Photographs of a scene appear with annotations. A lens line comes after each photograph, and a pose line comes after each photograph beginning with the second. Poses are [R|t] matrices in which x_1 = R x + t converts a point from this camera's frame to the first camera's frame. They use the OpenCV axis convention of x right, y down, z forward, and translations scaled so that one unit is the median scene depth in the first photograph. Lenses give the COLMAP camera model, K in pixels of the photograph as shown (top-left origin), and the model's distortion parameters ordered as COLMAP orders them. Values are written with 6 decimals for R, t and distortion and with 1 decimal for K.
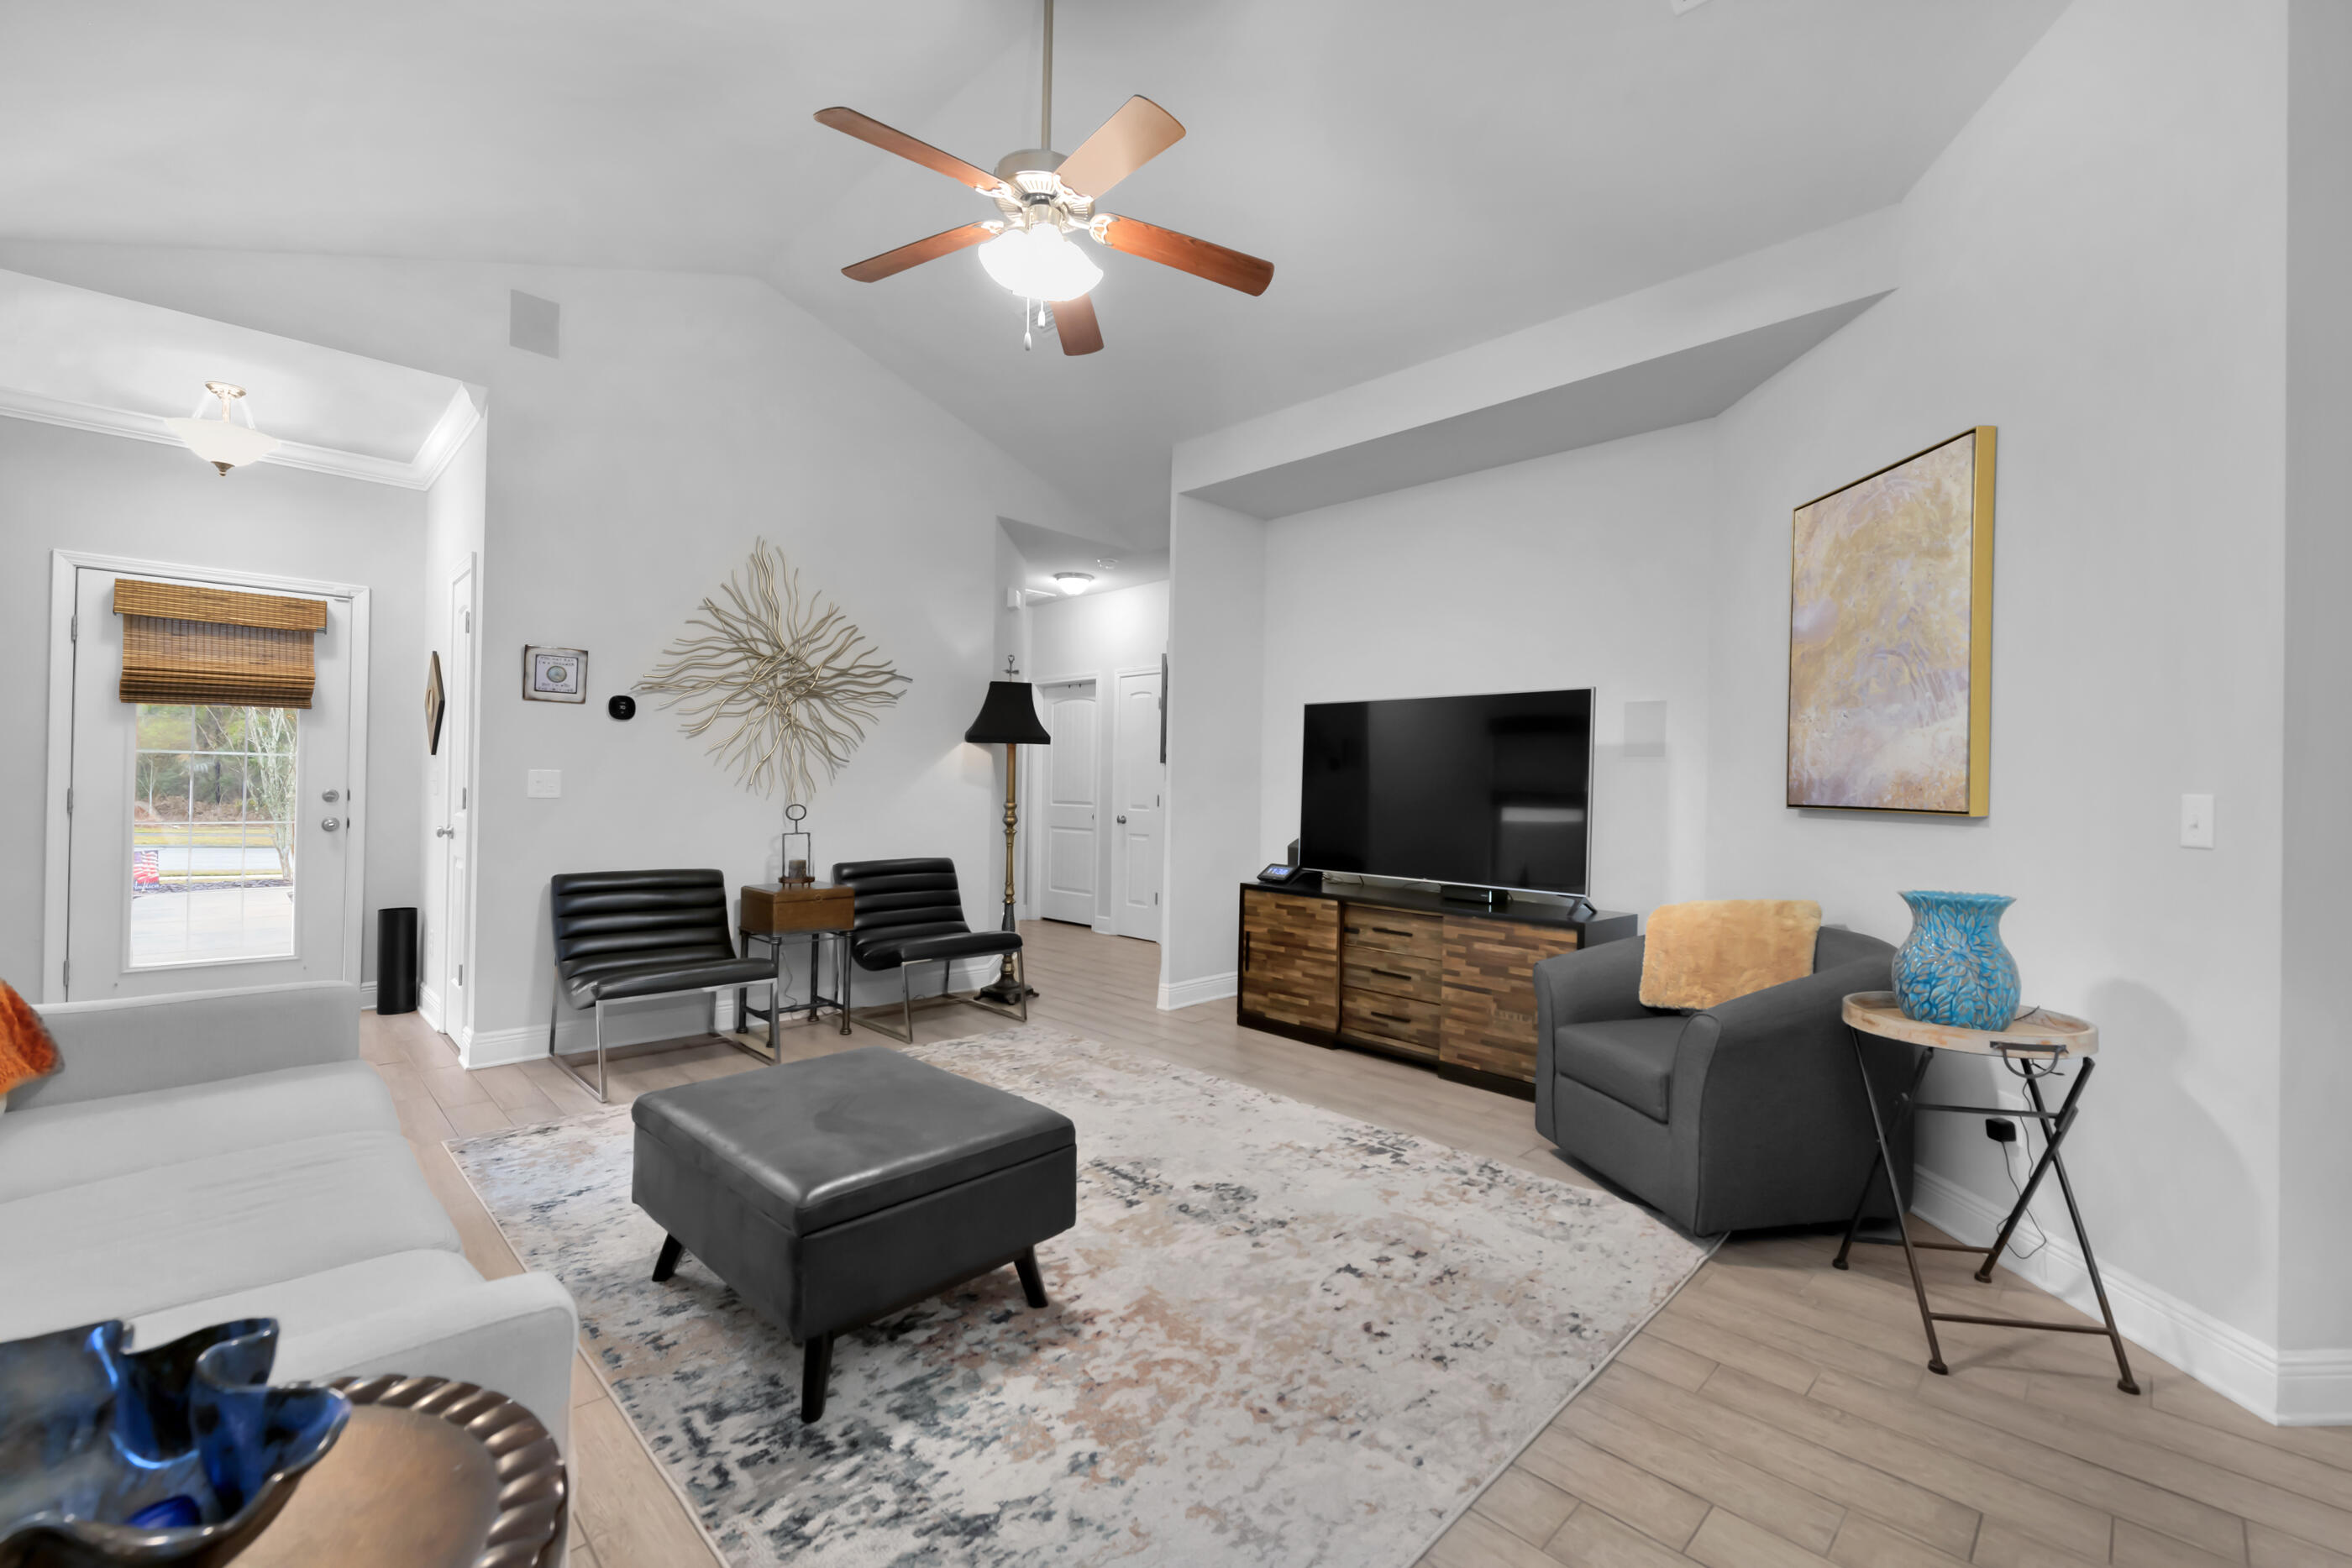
lens RADIAL K [[998.8, 0, 1183.6], [0, 998.8, 783.8], [0, 0, 1]] dist [-0.003380, -0.001190]
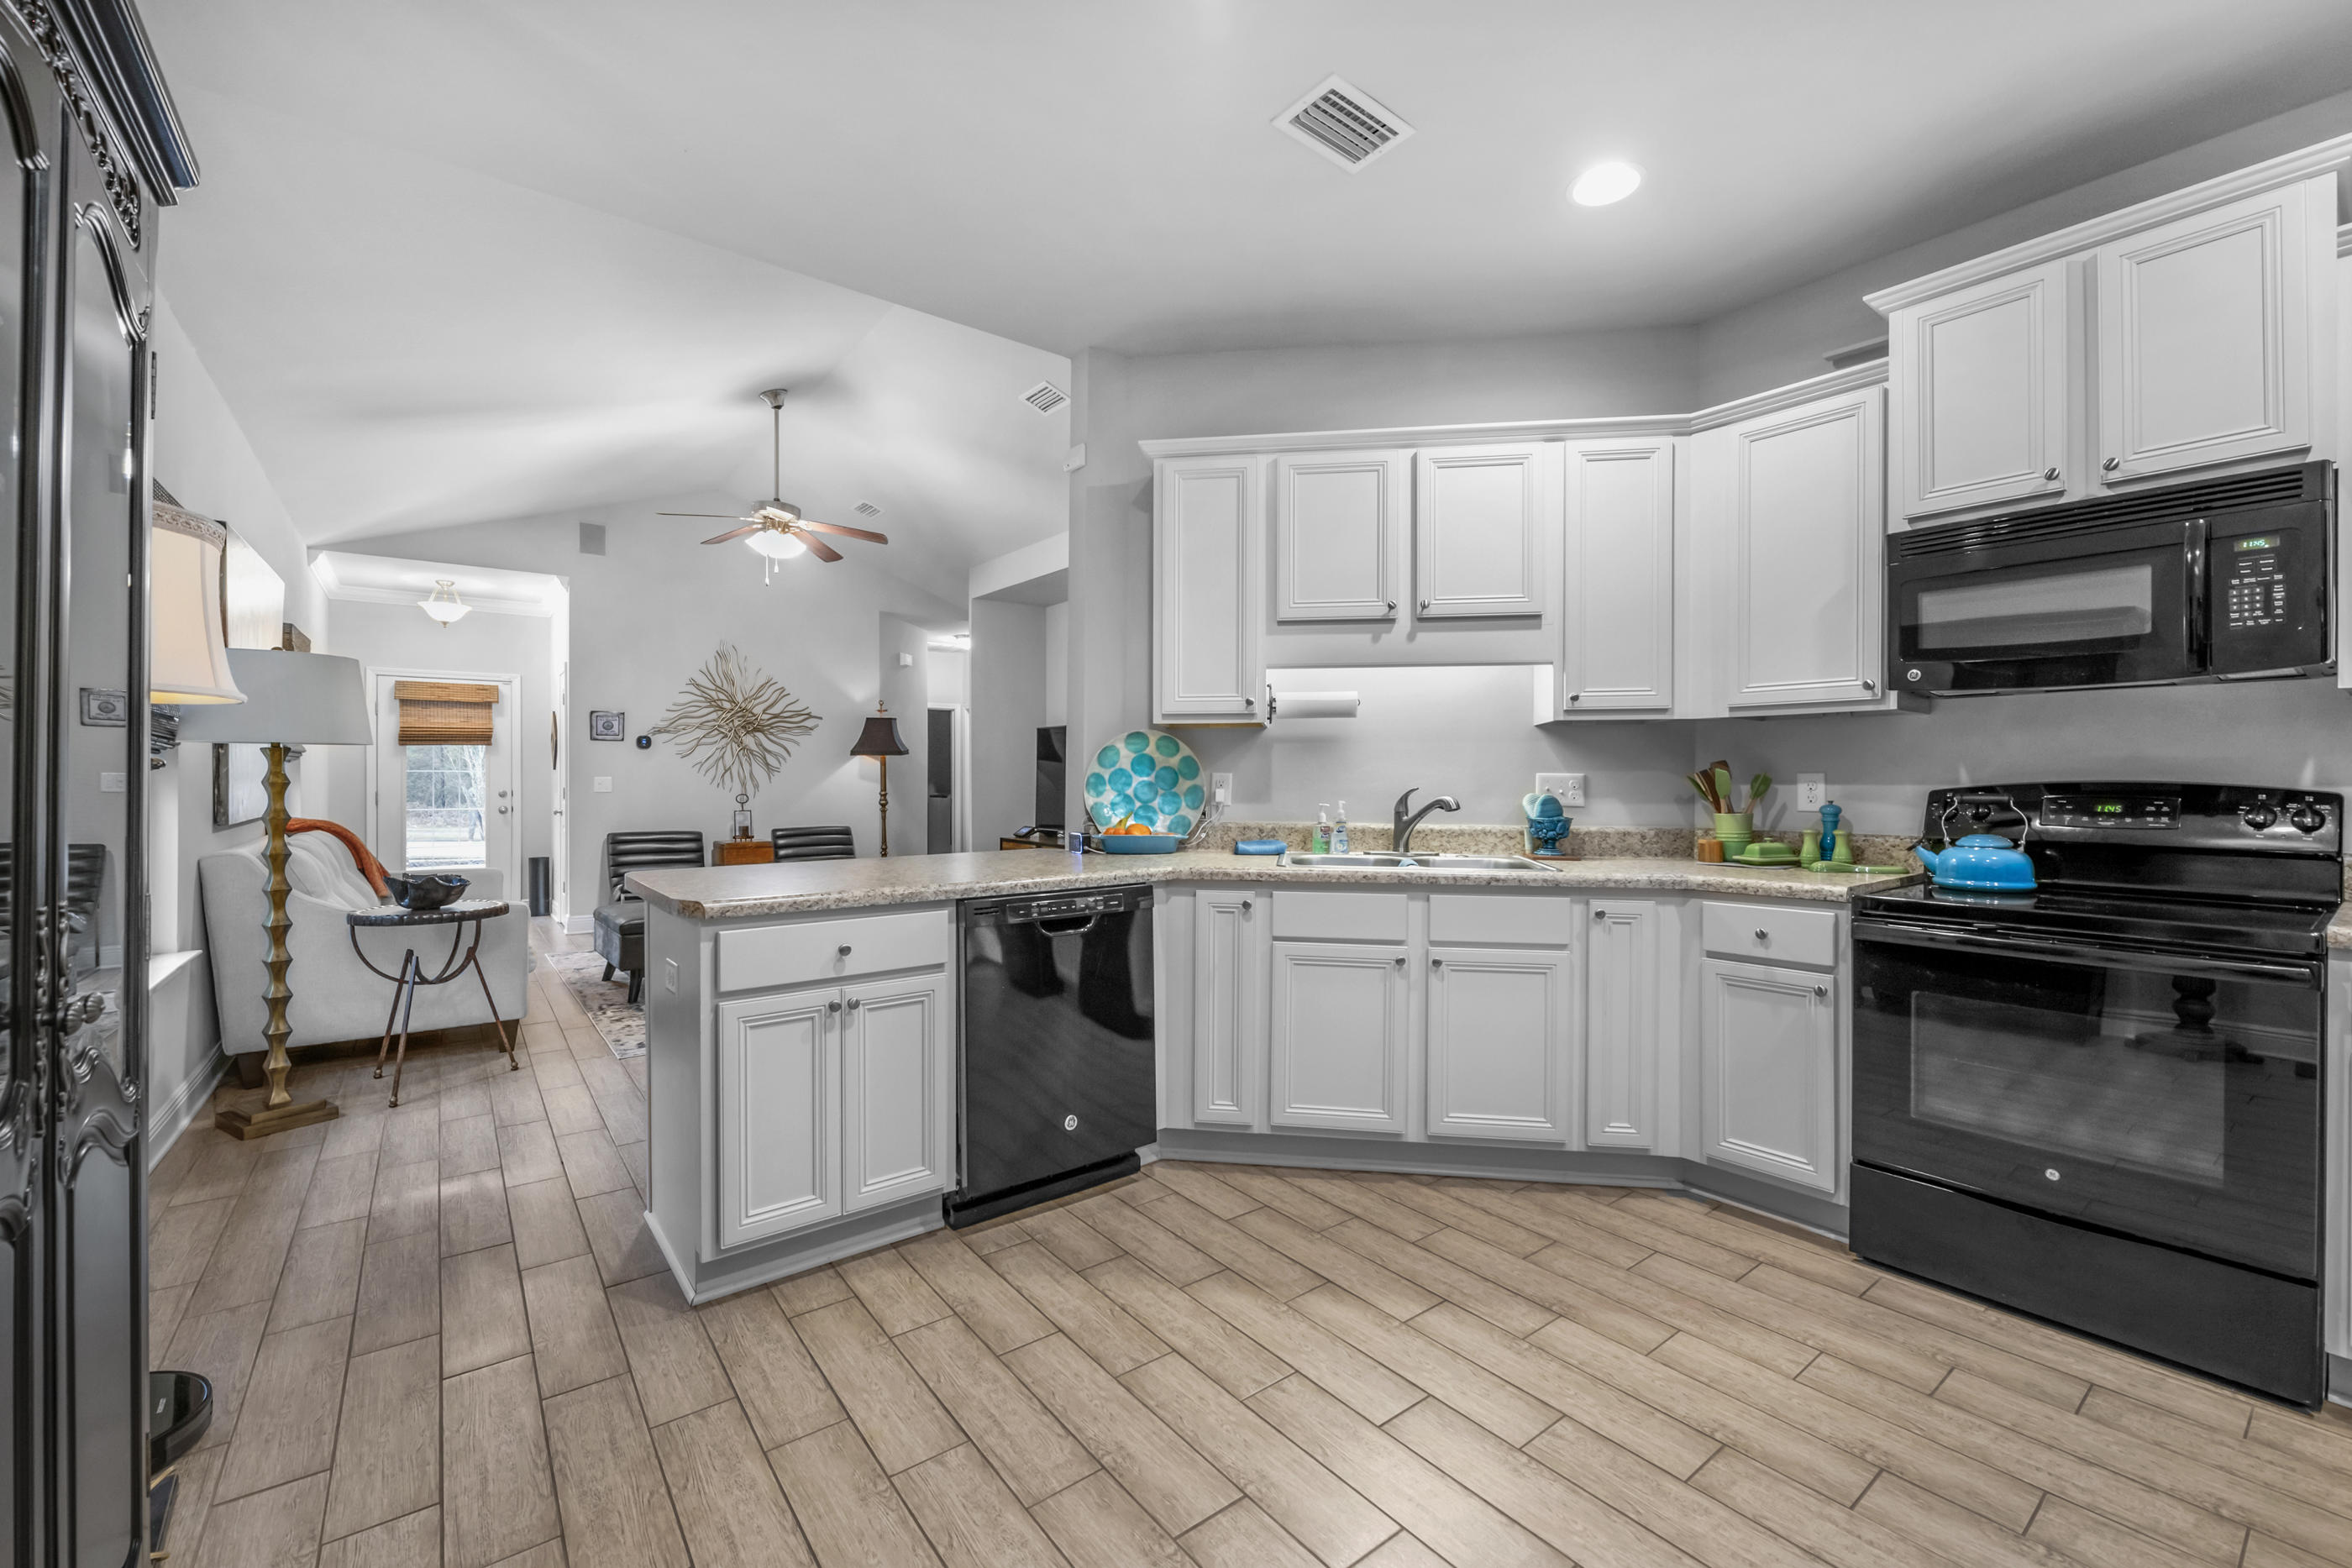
lens RADIAL K [[976.4, 0, 1176.5], [0, 976.4, 780.8], [0, 0, 1]] dist [-0.007321, -0.001721]
pose [[0.991809, -0.016099, -0.126712, 0.582259], [0.017108, 0.999830, 0.006886, -0.001530], [0.126580, -0.008998, 0.991916, -0.596930]]
